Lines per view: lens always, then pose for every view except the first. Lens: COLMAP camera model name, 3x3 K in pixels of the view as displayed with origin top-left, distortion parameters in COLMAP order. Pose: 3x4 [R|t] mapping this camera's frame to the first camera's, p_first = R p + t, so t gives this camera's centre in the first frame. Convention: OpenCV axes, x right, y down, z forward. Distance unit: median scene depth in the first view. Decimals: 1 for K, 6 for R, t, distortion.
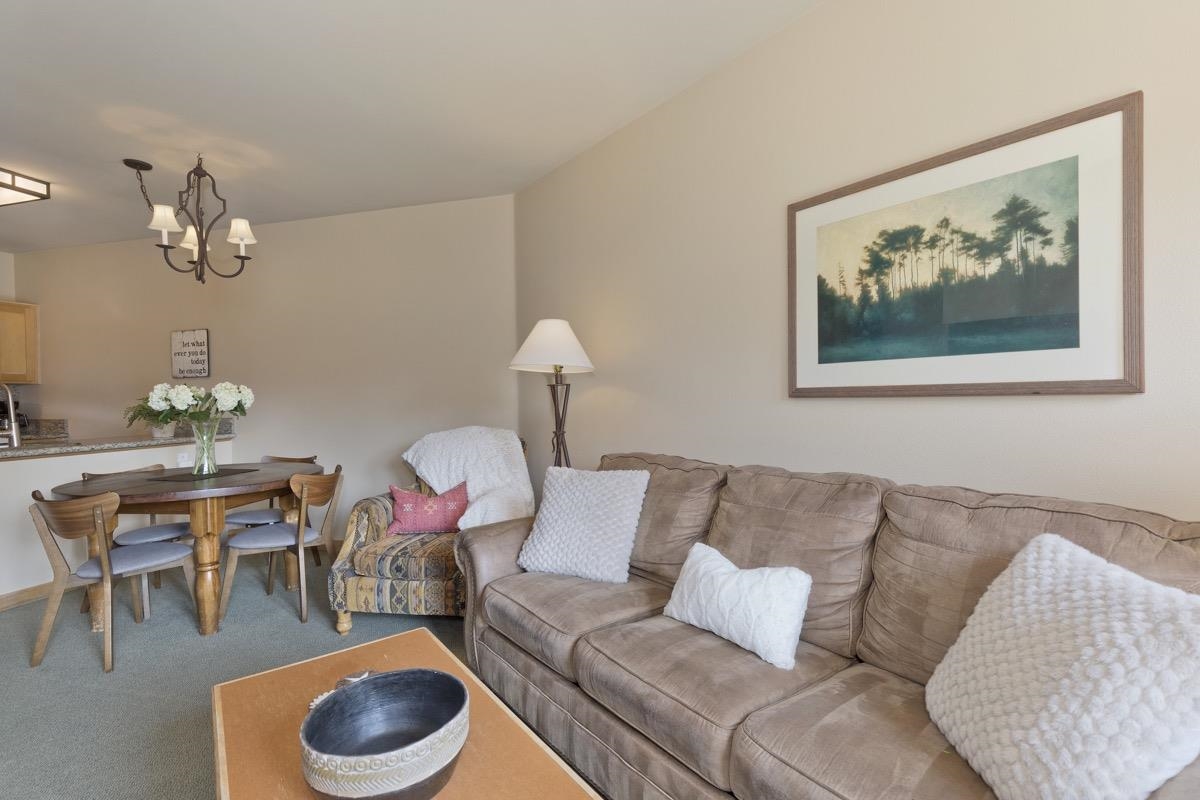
lens RADIAL K [[537.5, 0, 602.9], [0, 537.5, 397.6], [0, 0, 1]] dist [0.008867, 0.000000]
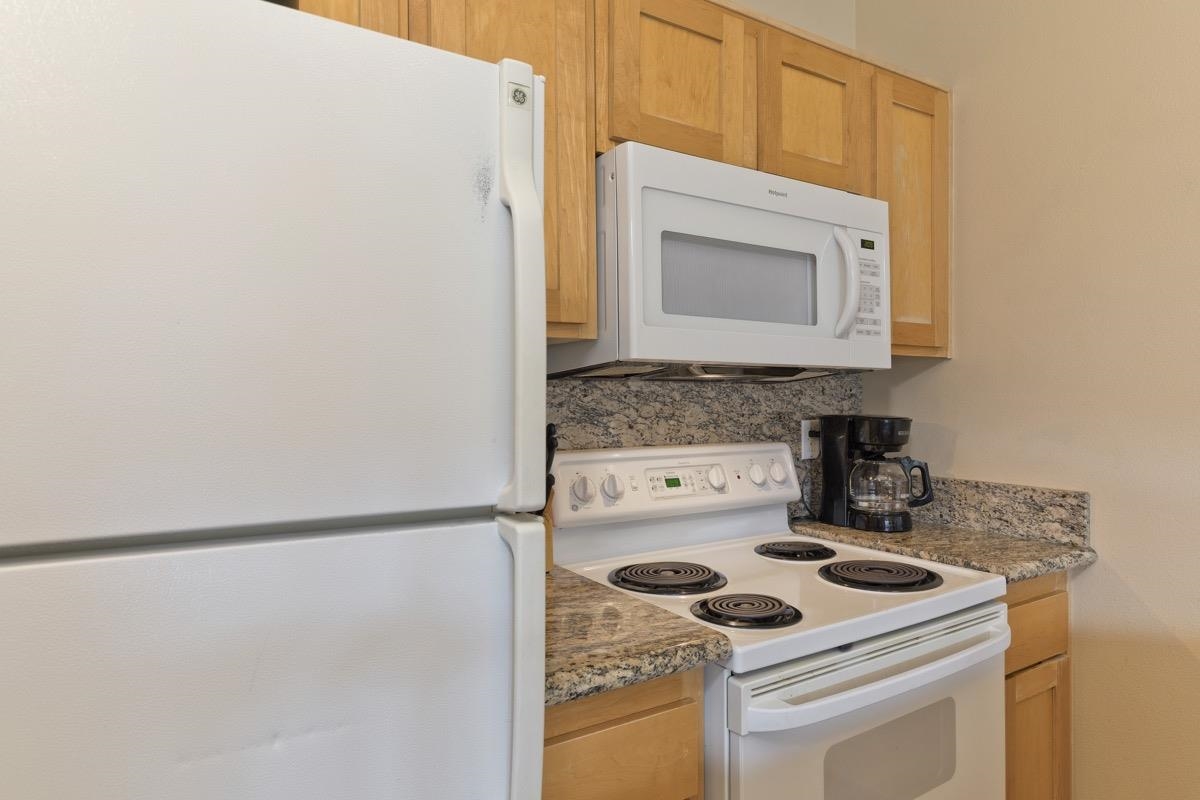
lens RADIAL K [[724.8, 0, 604.5], [0, 724.8, 398.9], [0, 0, 1]] dist [0.005250, 0.000426]
pose [[0.746252, 0.014861, -0.665498, -2.352933], [-0.013974, 0.999880, 0.006659, -0.007009], [0.665517, 0.004330, 0.746370, 1.501611]]
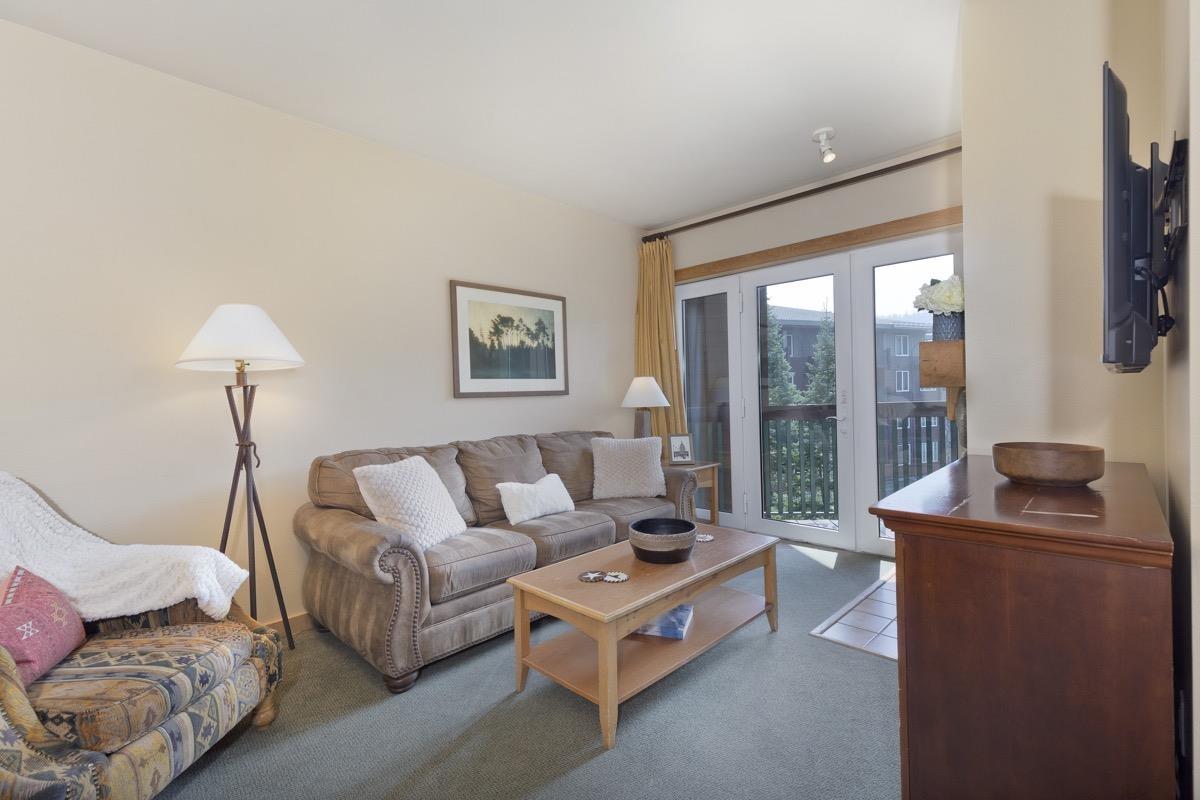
lens RADIAL K [[535.7, 0, 603.1], [0, 535.7, 403.8], [0, 0, 1]] dist [0.003831, -0.000335]
pose [[-0.144138, 0.000798, 0.989557, -1.378320], [0.032807, 0.999454, 0.003973, 0.024876], [-0.989014, 0.033037, -0.144085, 0.832443]]
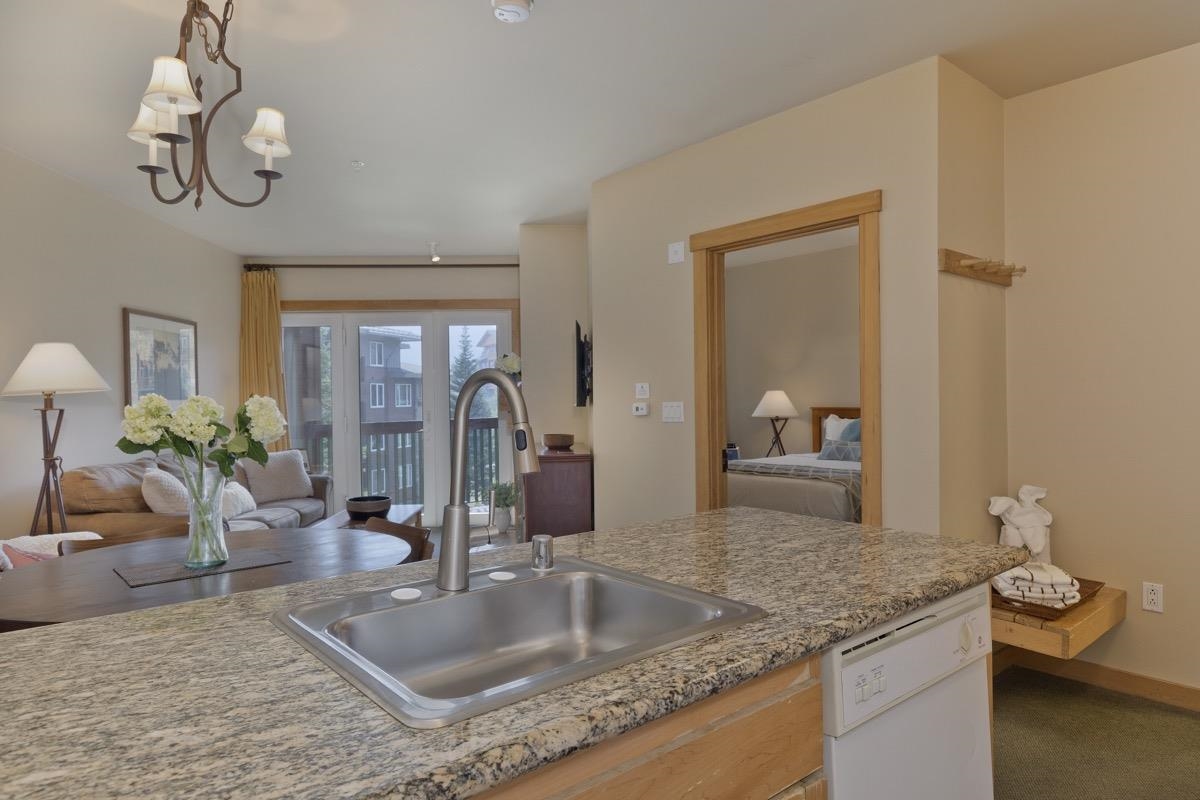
lens RADIAL K [[724.8, 0, 604.5], [0, 724.8, 398.9], [0, 0, 1]] dist [0.005250, 0.000426]
pose [[-0.828662, 0.026307, 0.559131, -2.328793], [0.031126, 0.999515, -0.000897, -0.015308], [-0.558884, 0.016660, -0.829079, 2.179538]]
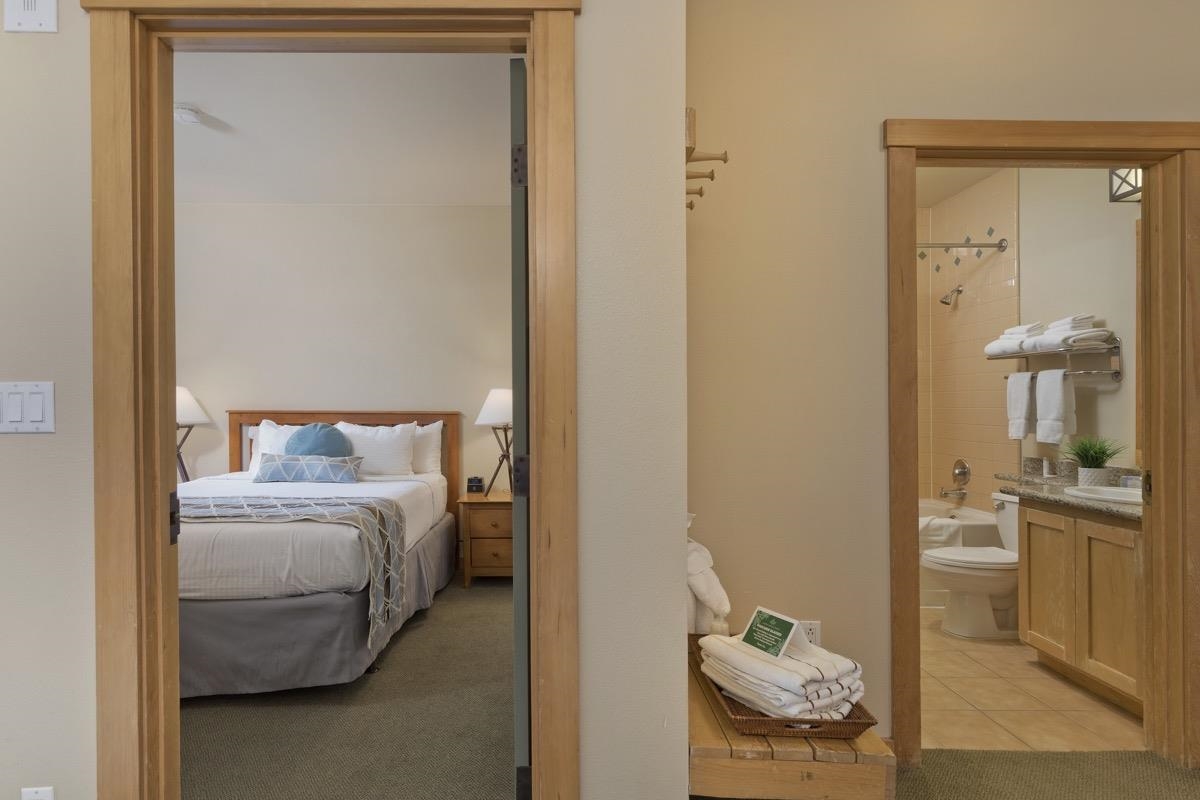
lens RADIAL K [[632.1, 0, 557.2], [0, 632.1, 381.3], [0, 0, 1]] dist [0.001279, -0.000061]
pose [[-0.964716, 0.004322, -0.263258, -1.737940], [0.011888, 0.999561, -0.027154, 0.023445], [0.263025, -0.029326, -0.964343, 1.231471]]
